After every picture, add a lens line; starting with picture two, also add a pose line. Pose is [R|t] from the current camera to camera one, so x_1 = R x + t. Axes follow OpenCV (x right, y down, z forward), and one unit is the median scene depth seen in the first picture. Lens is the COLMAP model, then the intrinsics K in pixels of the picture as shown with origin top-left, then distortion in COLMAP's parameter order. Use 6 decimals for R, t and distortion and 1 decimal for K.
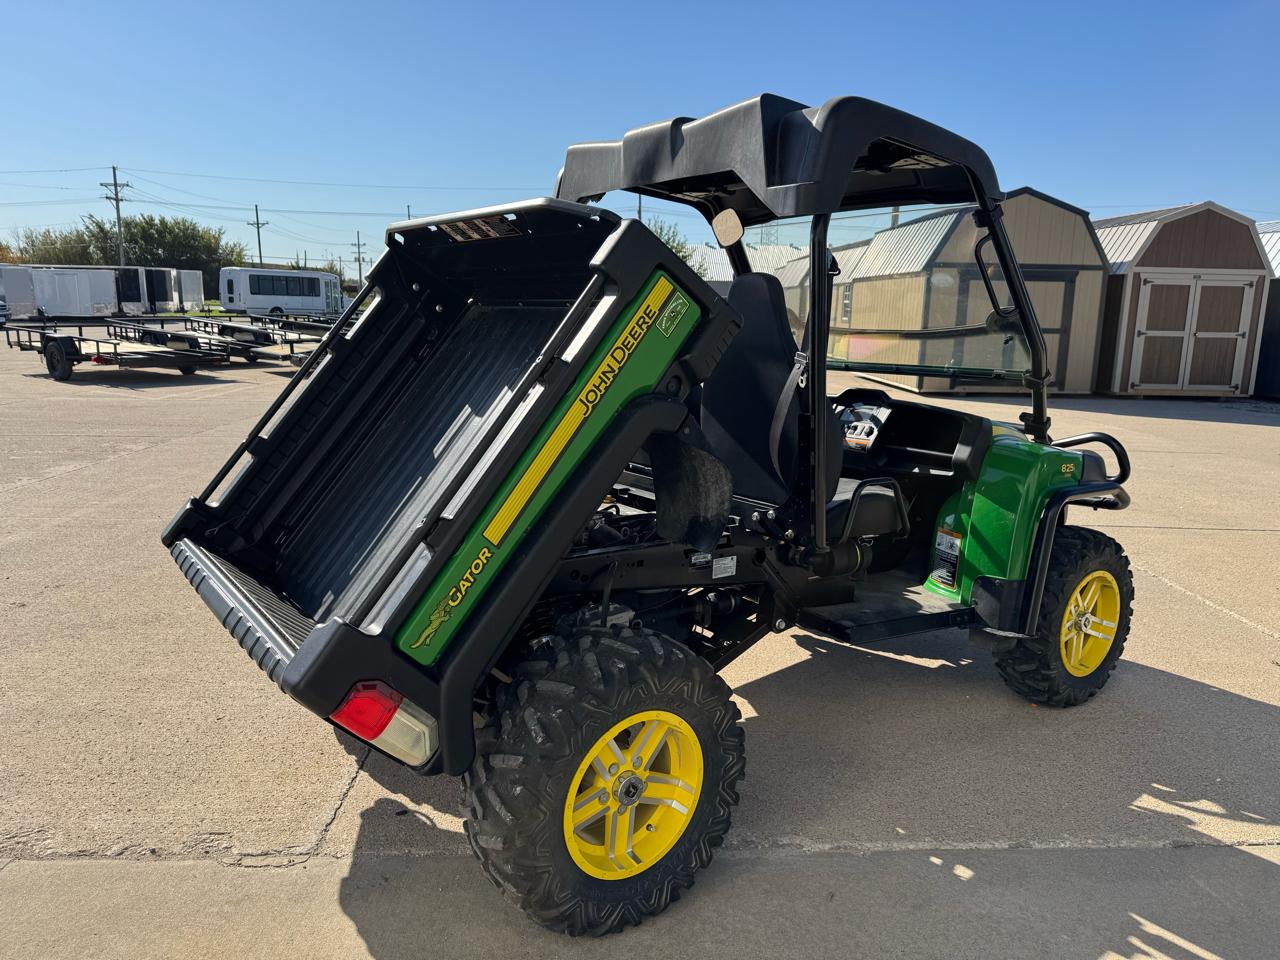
lens RADIAL K [[895.5, 0, 643.3], [0, 895.5, 479.6], [0, 0, 1]] dist [0.043188, -0.050452]
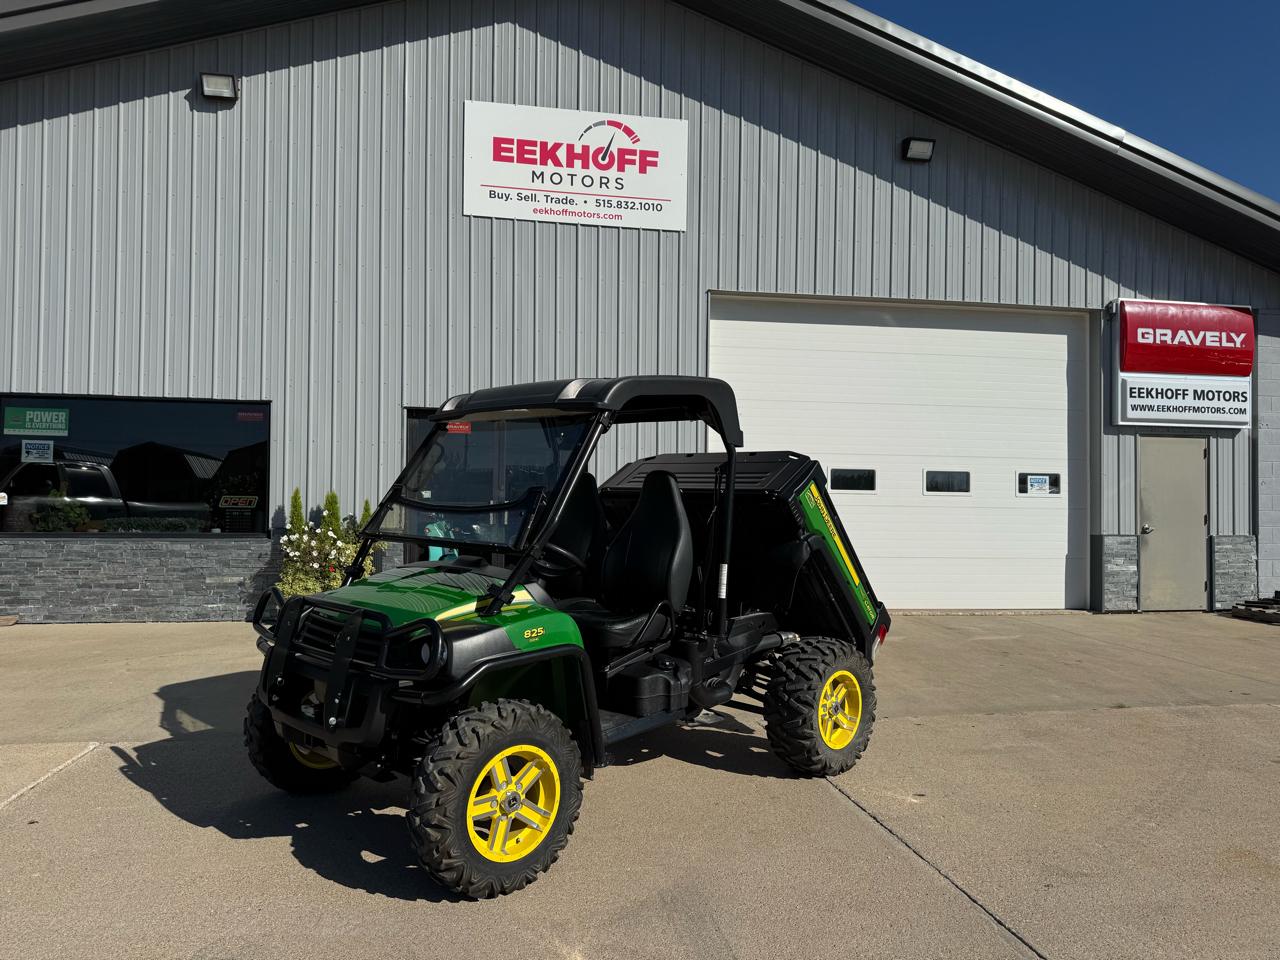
lens RADIAL K [[895.5, 0, 639.9], [0, 895.5, 491.0], [0, 0, 1]] dist [0.043188, -0.050452]
pose [[-0.989219, -0.032663, -0.142756, 0.201214], [-0.058419, 0.981903, 0.180151, -0.399952], [0.134288, 0.186548, -0.973225, 2.121269]]
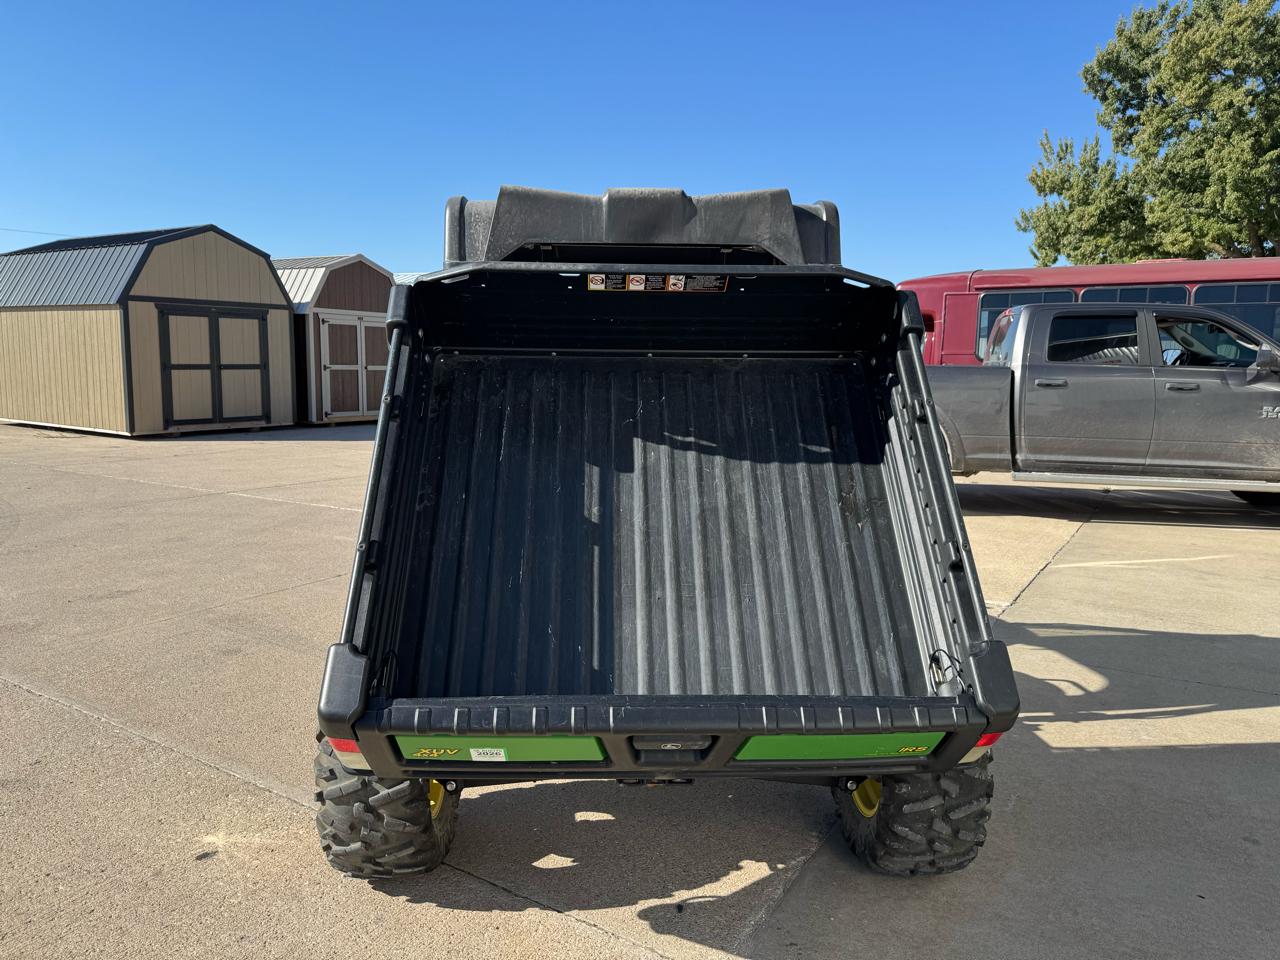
lens RADIAL K [[895.5, 0, 632.4], [0, 895.5, 467.3], [0, 0, 1]] dist [0.043188, -0.050452]
pose [[0.564477, -0.111173, 0.817928, -0.722505], [0.151304, 0.988036, 0.029875, -0.078247], [-0.811463, 0.106893, 0.574545, 0.338100]]
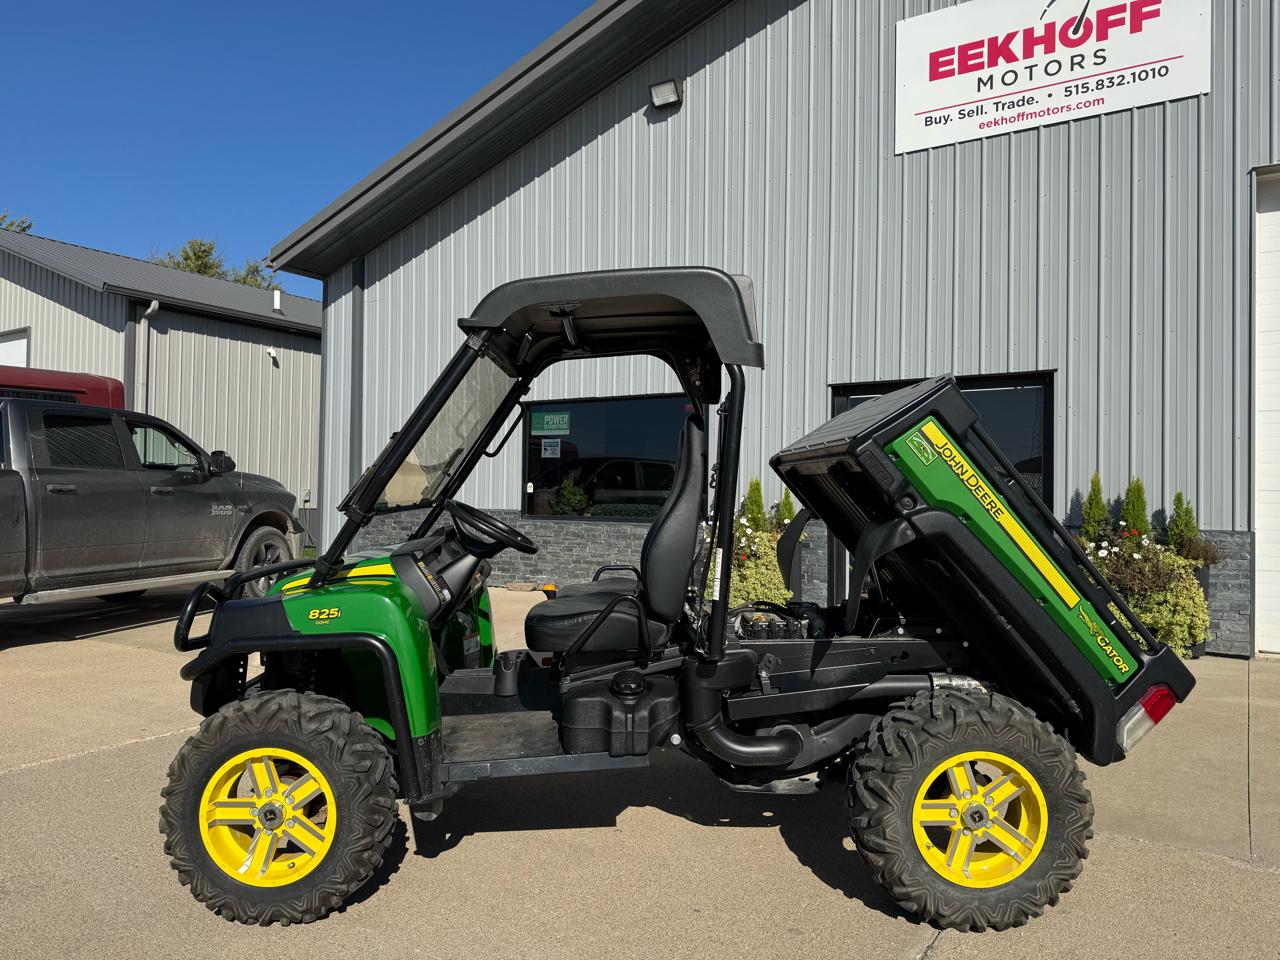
lens RADIAL K [[895.5, 0, 638.1], [0, 895.5, 483.5], [0, 0, 1]] dist [0.043188, -0.050452]
pose [[-0.813279, -0.021719, 0.581469, -0.478393], [0.086002, 0.983841, 0.157036, -0.281297], [-0.575484, 0.177722, -0.798269, 1.653623]]
